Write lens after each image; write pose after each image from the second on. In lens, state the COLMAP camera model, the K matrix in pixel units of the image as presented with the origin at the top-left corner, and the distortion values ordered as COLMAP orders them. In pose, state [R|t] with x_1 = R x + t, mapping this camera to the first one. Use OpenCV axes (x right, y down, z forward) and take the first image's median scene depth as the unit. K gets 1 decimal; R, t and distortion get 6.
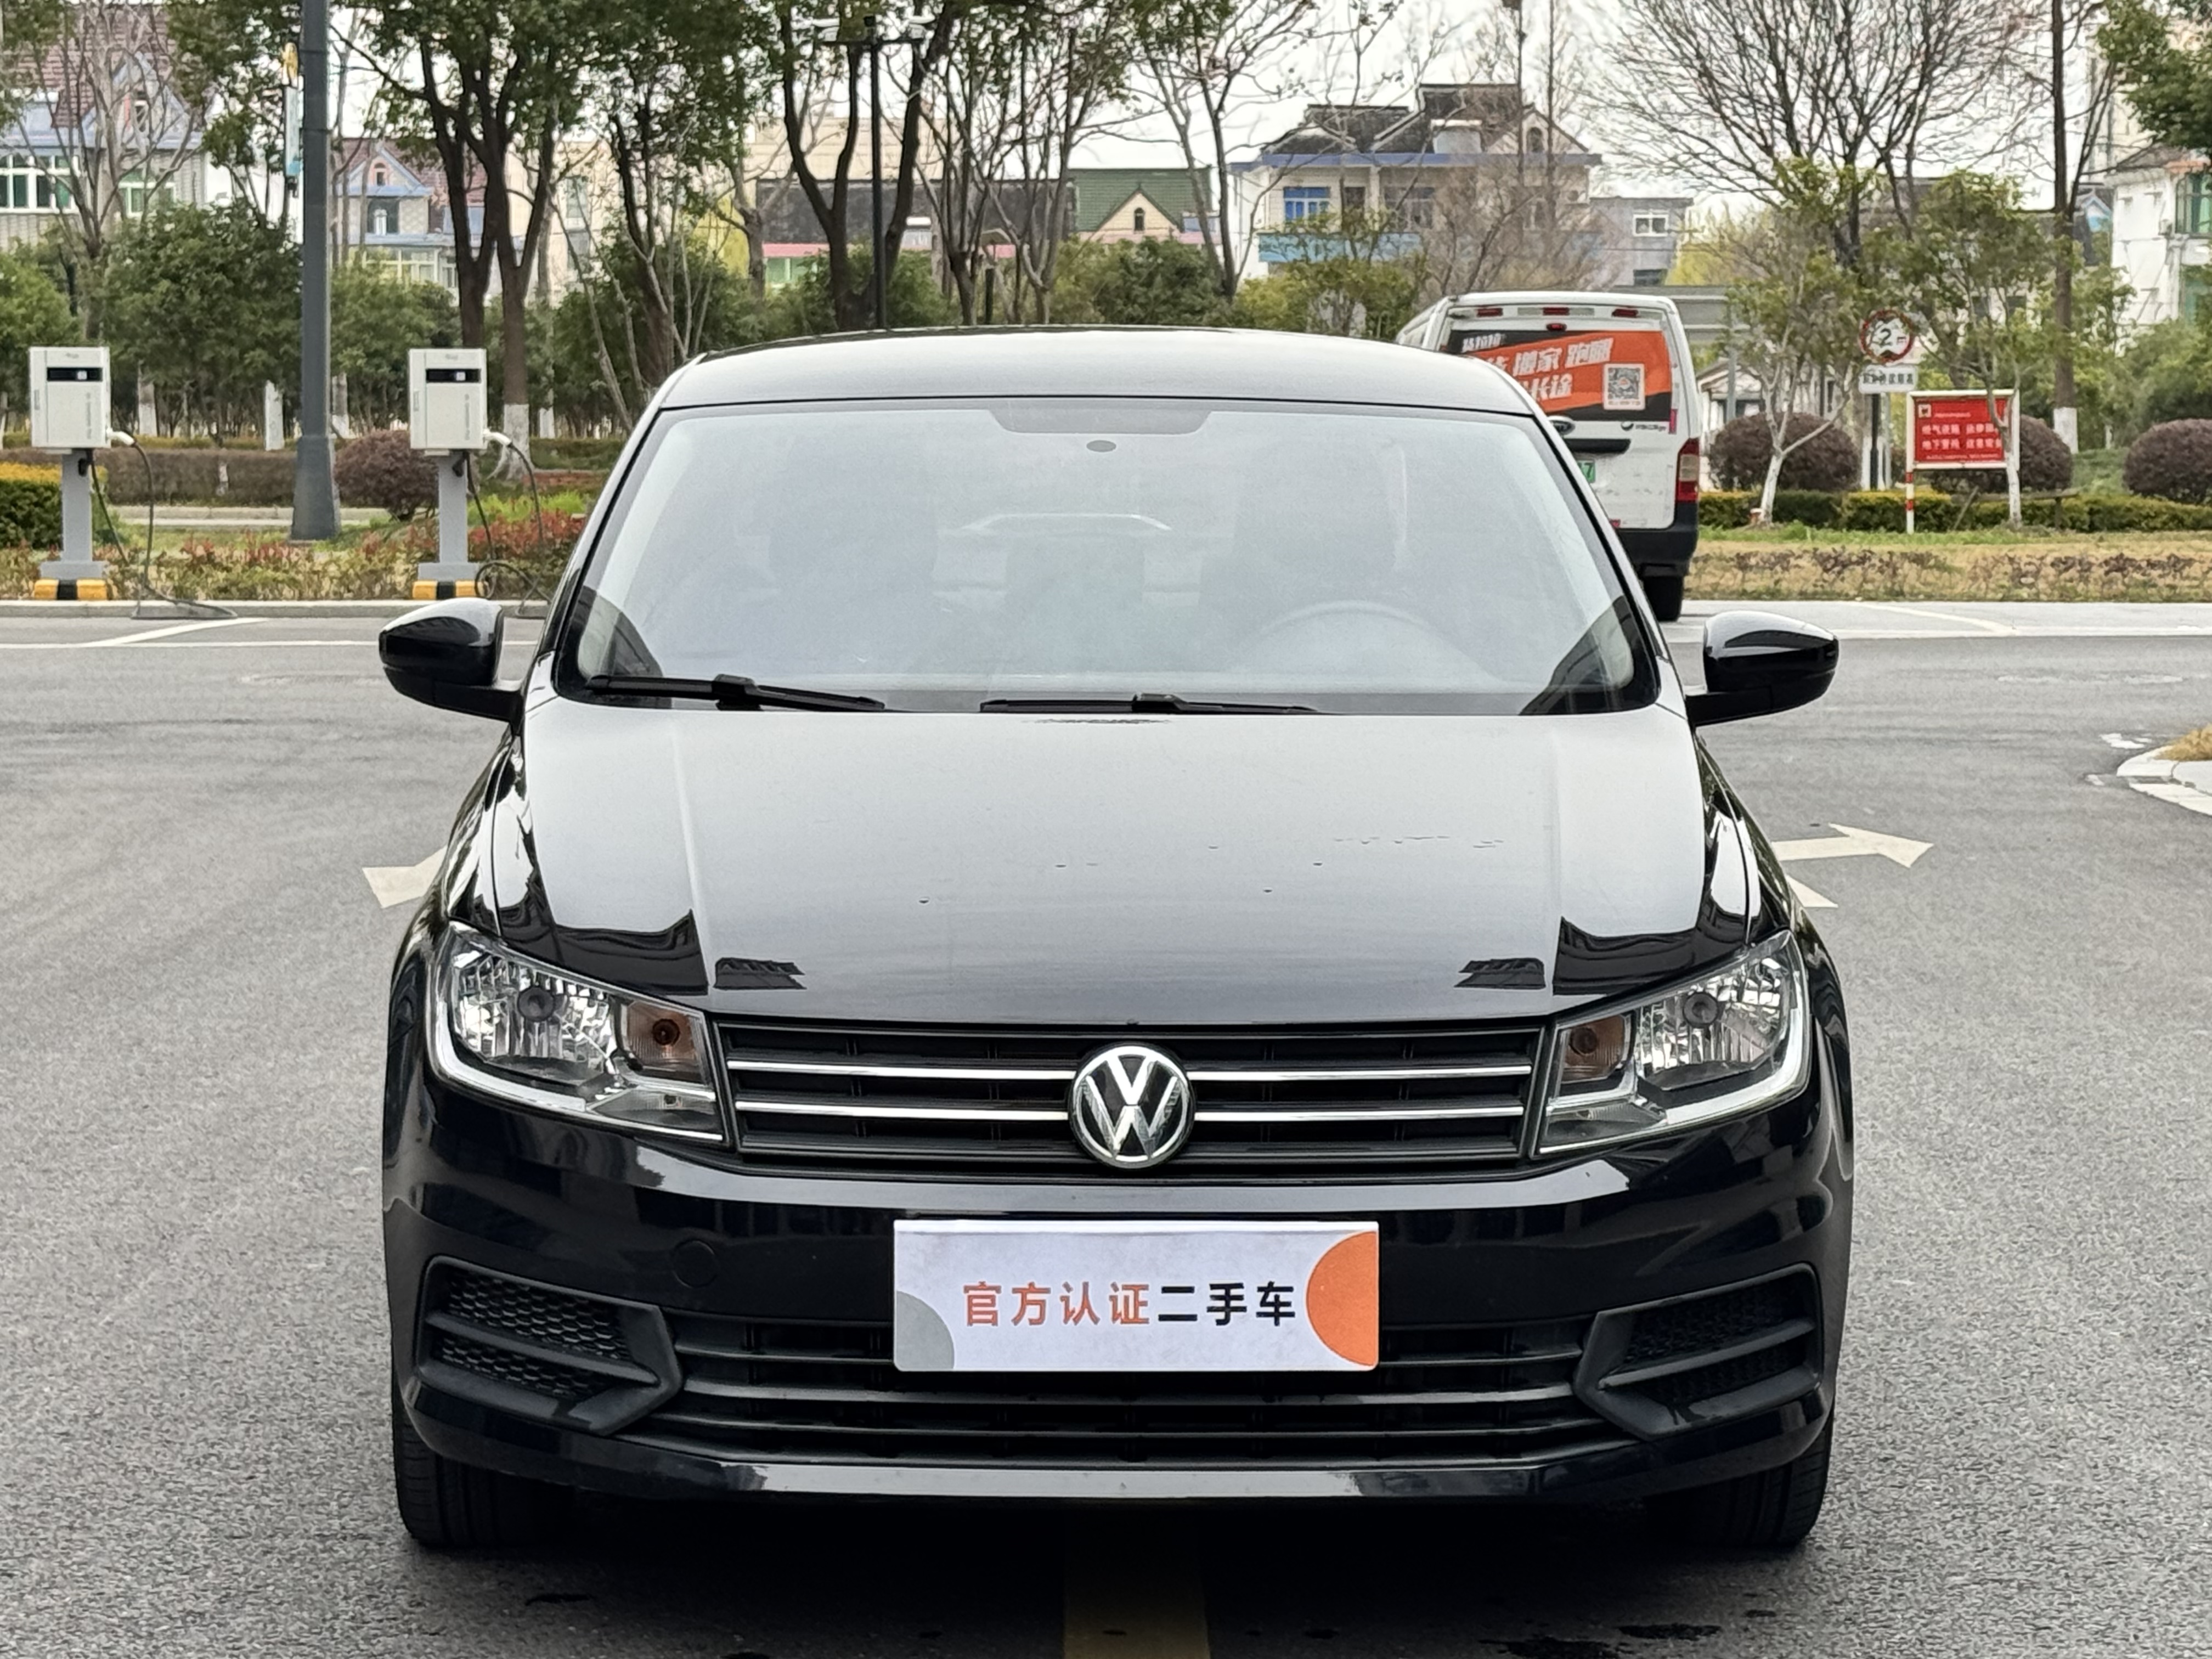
lens RADIAL K [[5309.4, 0, 1106.0], [0, 5309.4, 829.5], [0, 0, 1]] dist [0.056372, -0.046490]
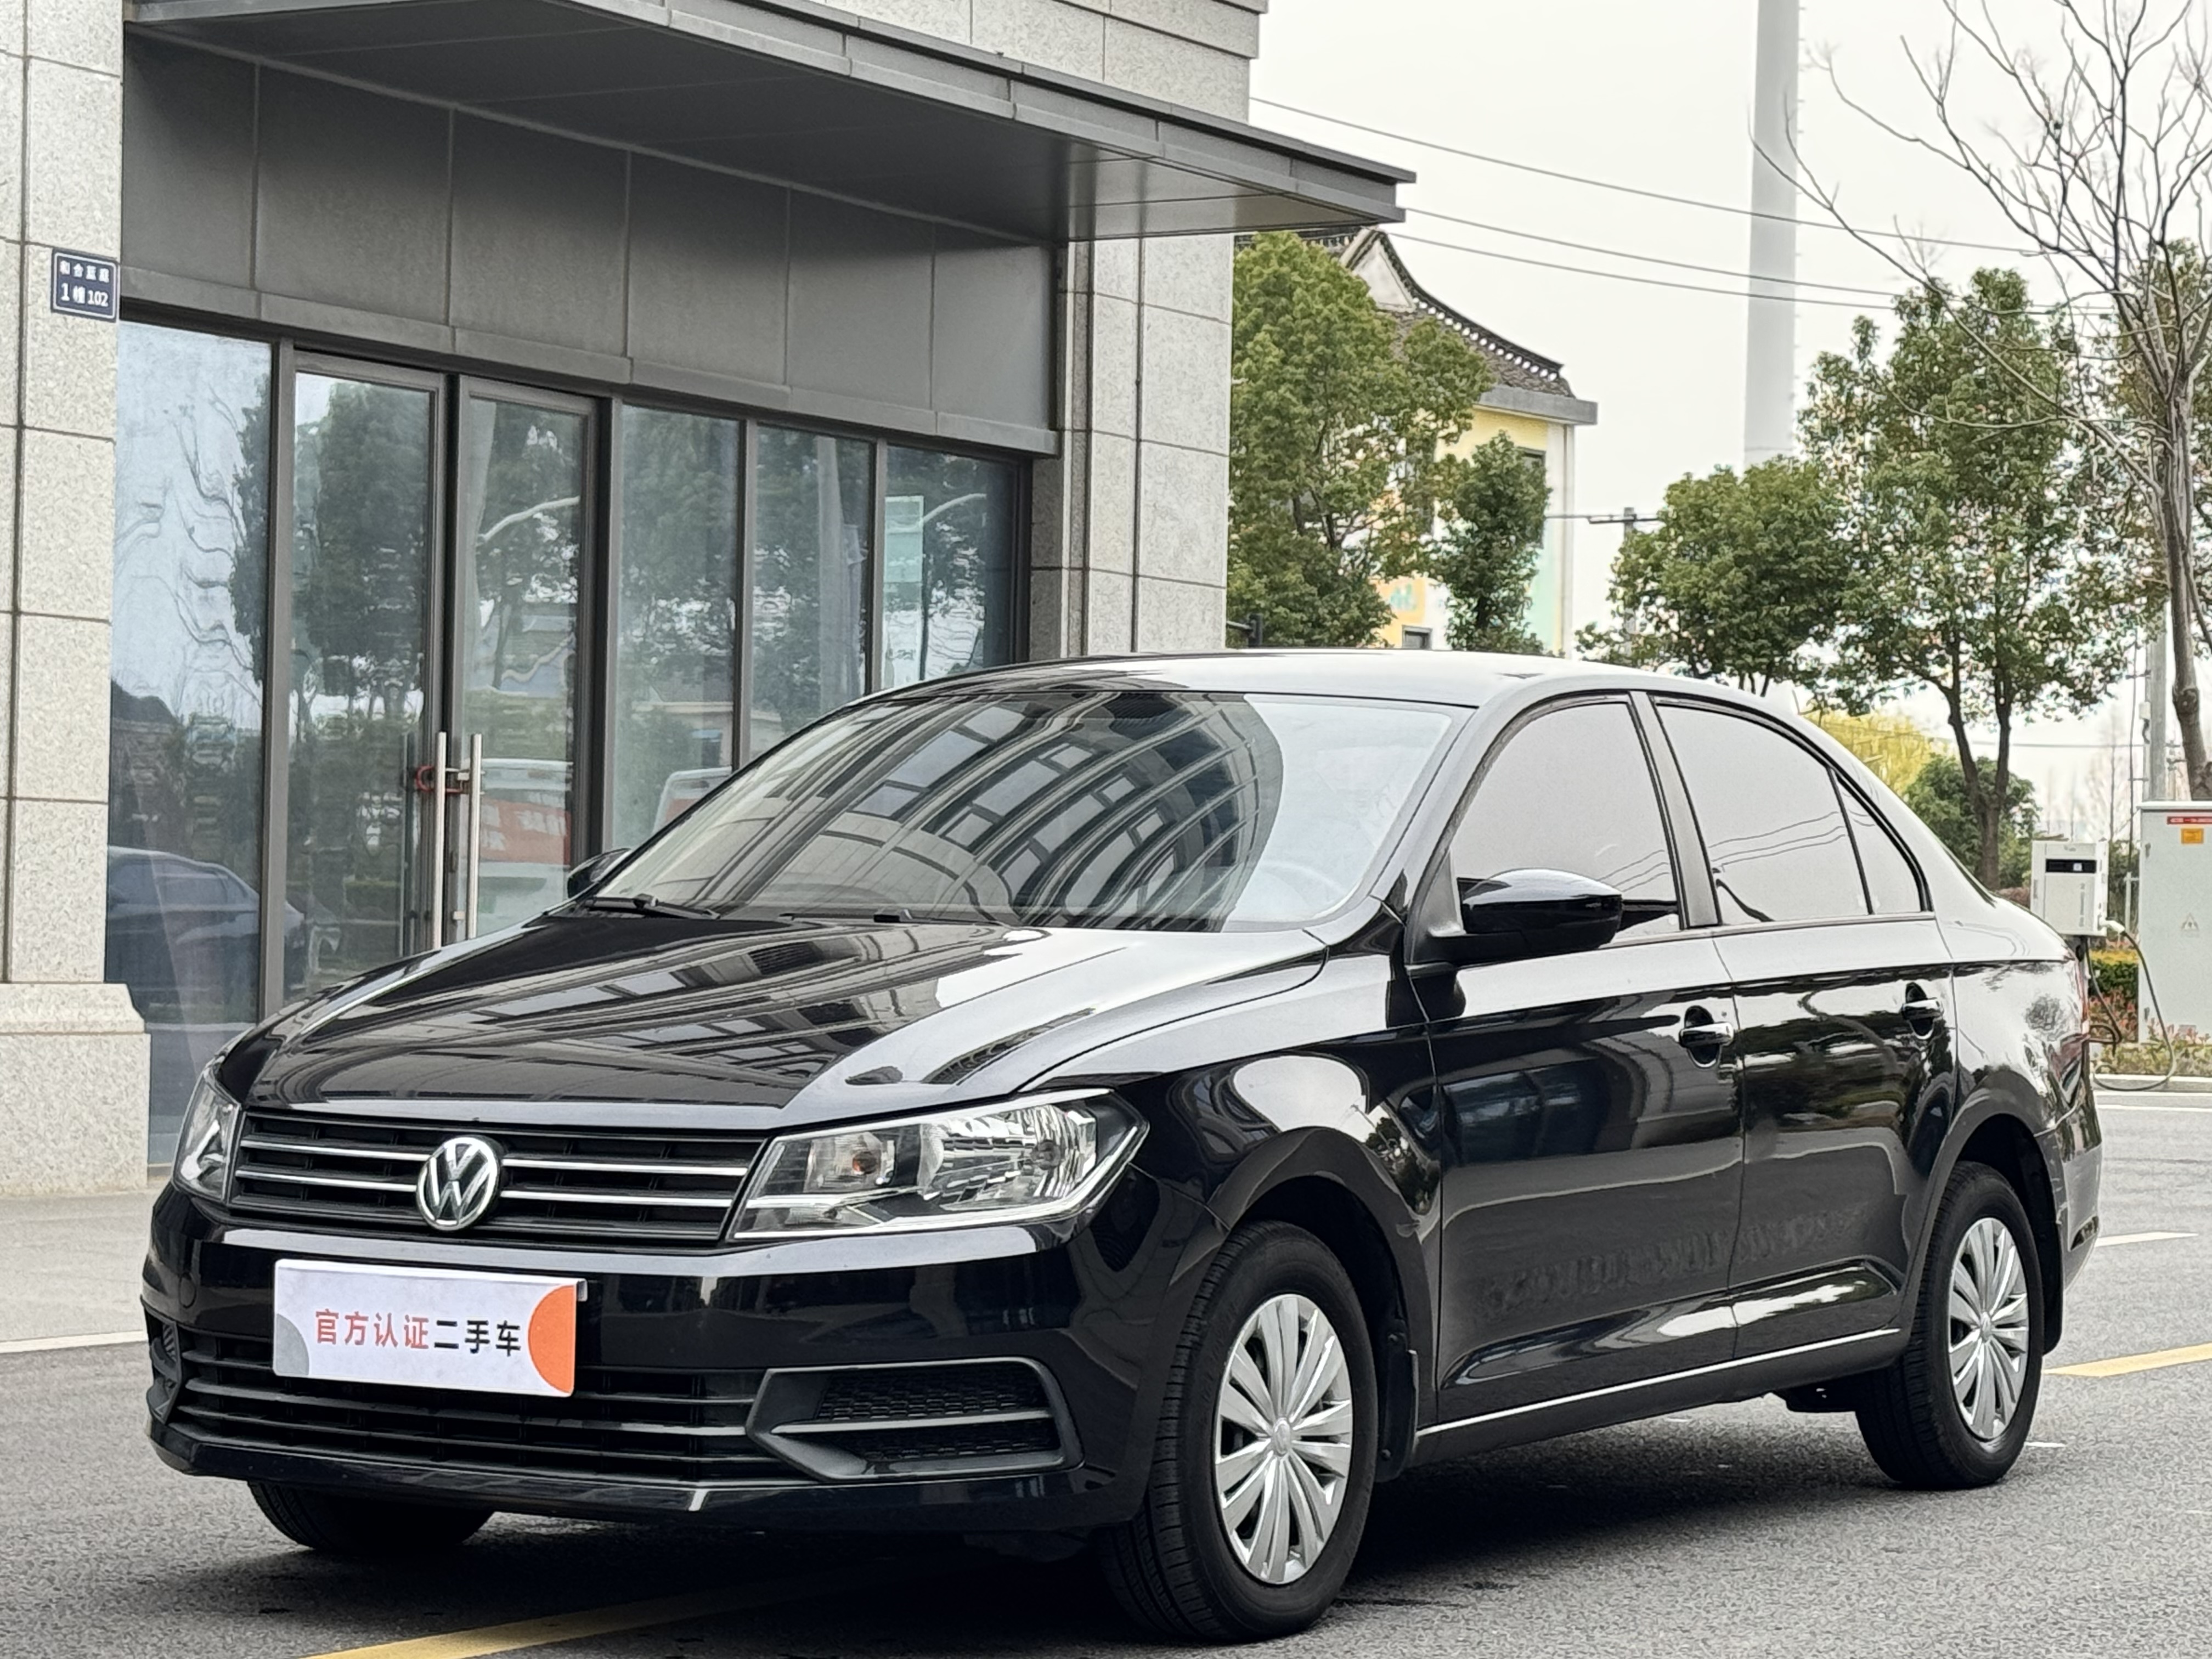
lens RADIAL K [[5309.4, 0, 1106.0], [0, 5309.4, 829.5], [0, 0, 1]] dist [0.056372, -0.046490]
pose [[0.849590, 0.003311, -0.527434, 0.822392], [-0.062260, 0.993619, -0.094051, 0.078788], [0.523757, 0.112742, 0.844374, -0.012553]]
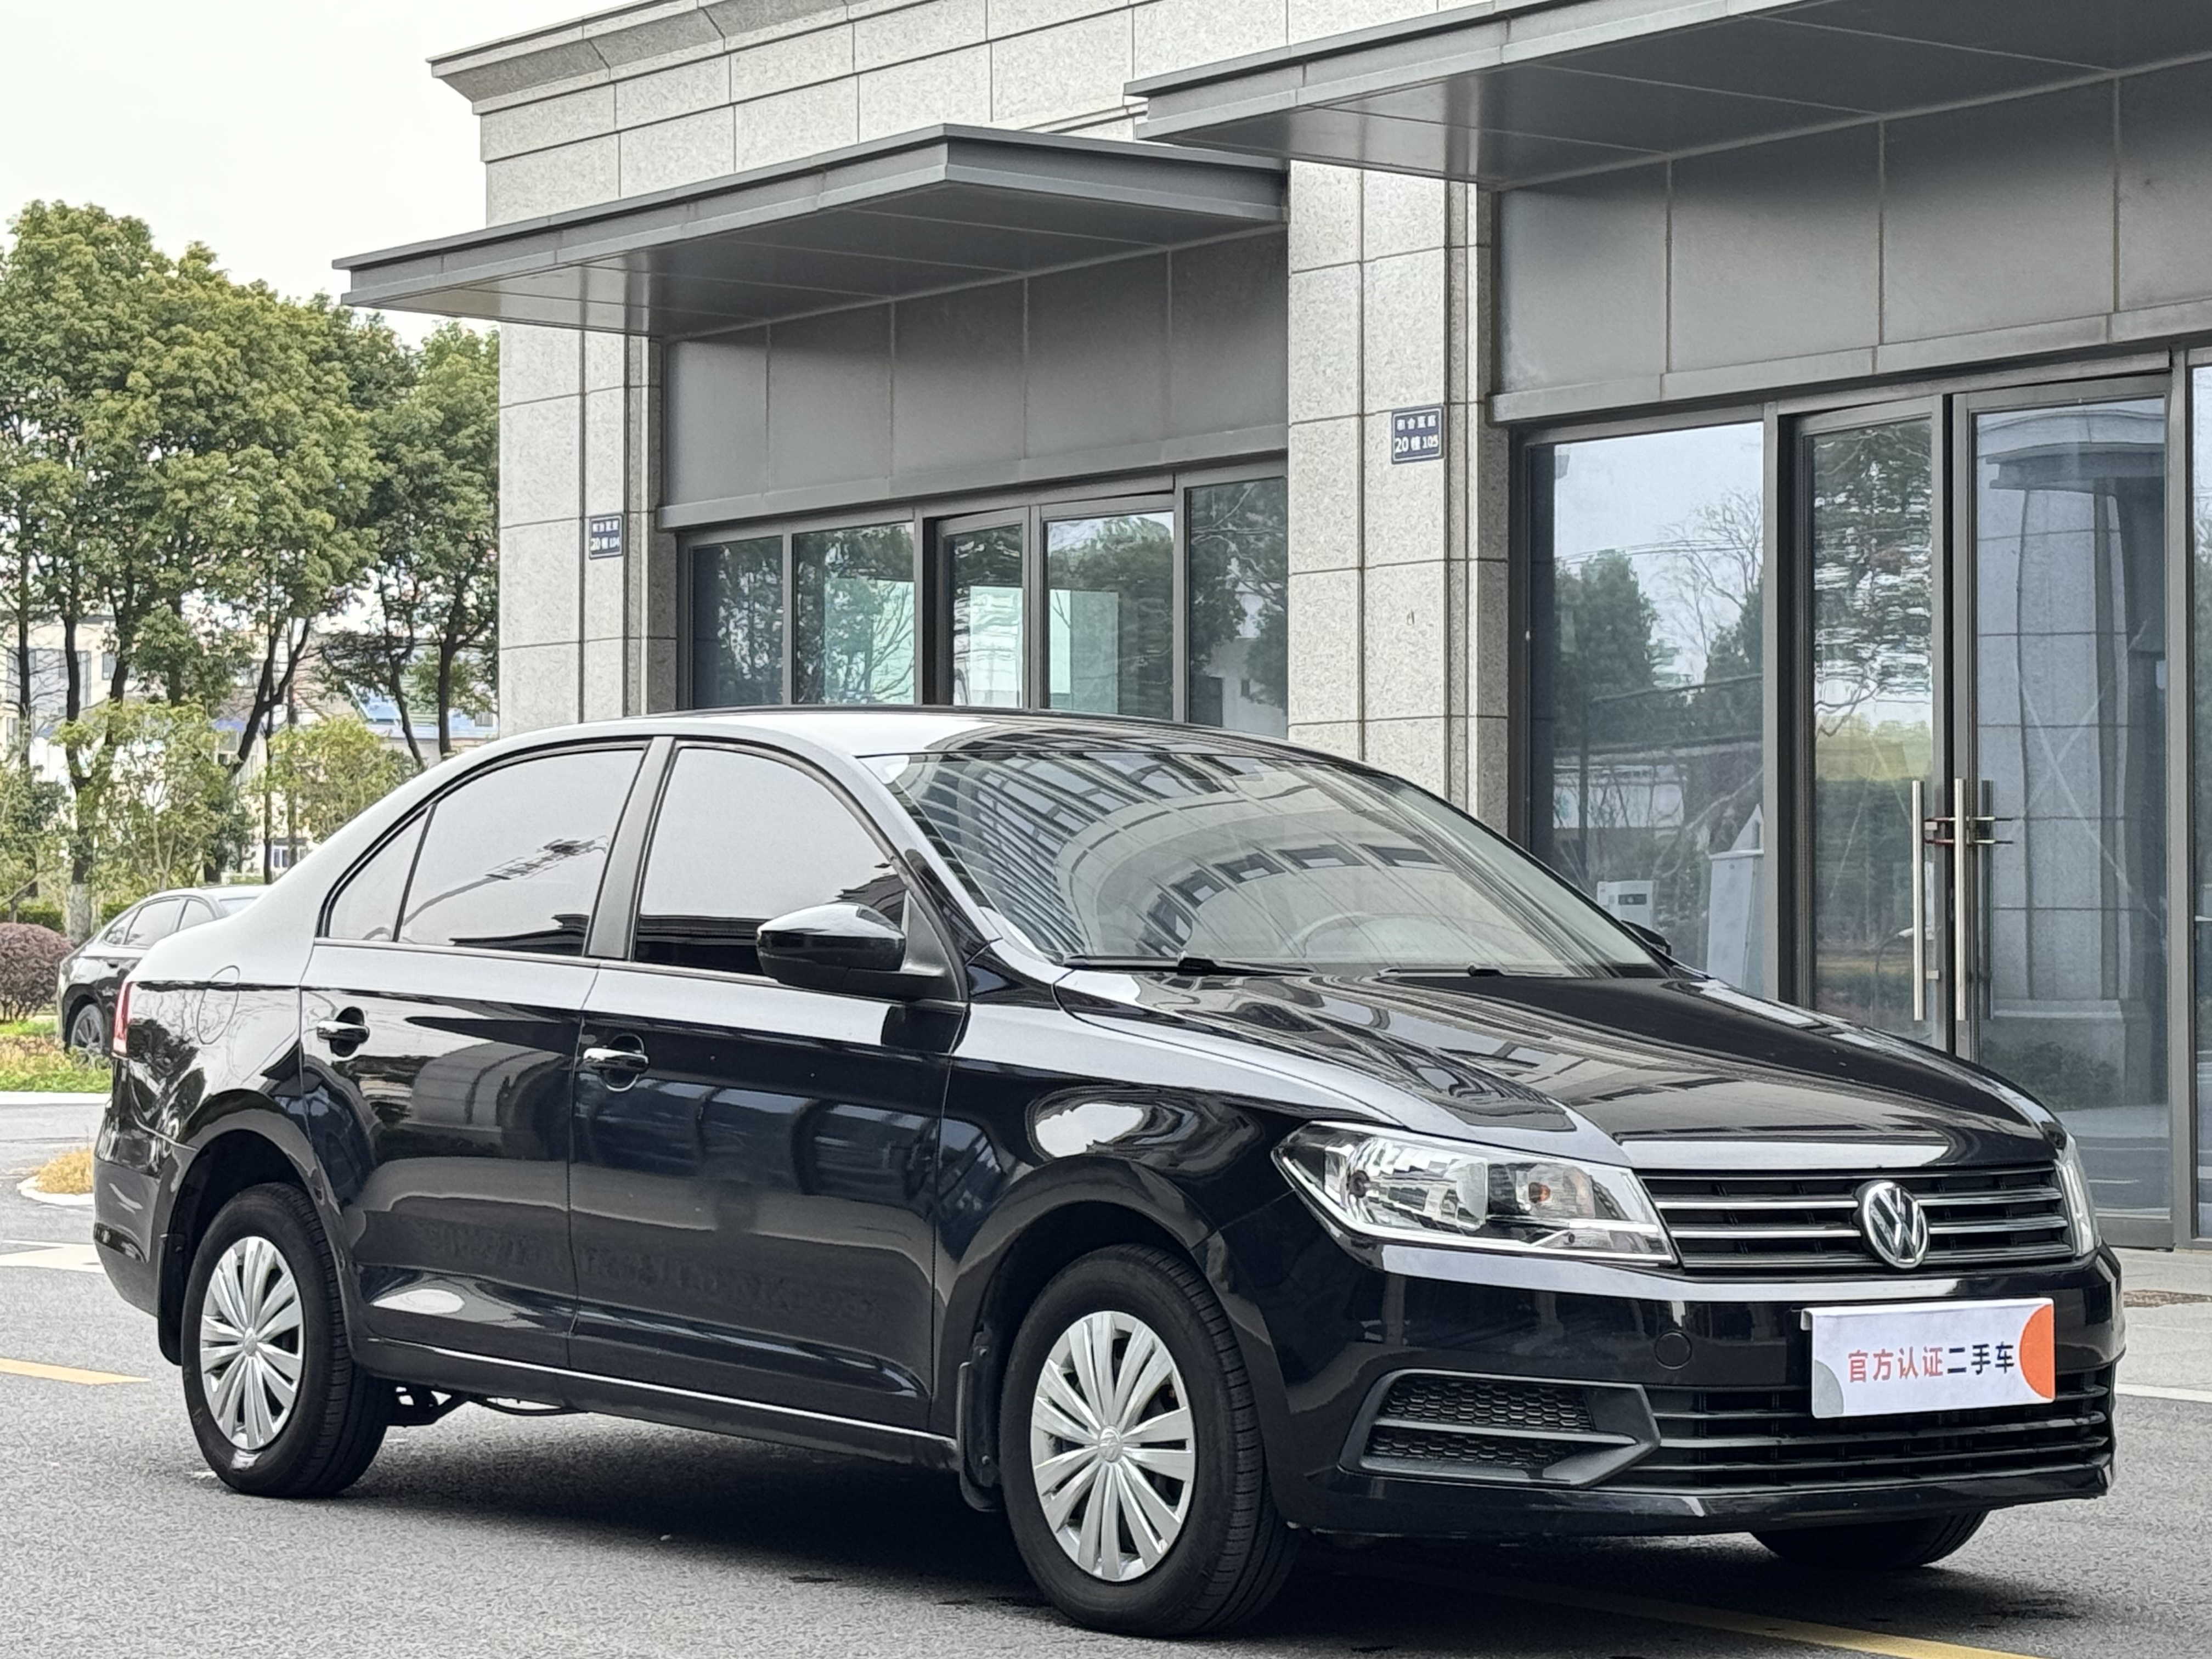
lens RADIAL K [[5309.4, 0, 1106.0], [0, 5309.4, 829.5], [0, 0, 1]] dist [0.056372, -0.046490]
pose [[0.804301, 0.015467, 0.594020, -1.006370], [0.051417, 0.994100, -0.095503, 0.072315], [-0.591993, 0.107356, 0.798761, -0.008678]]
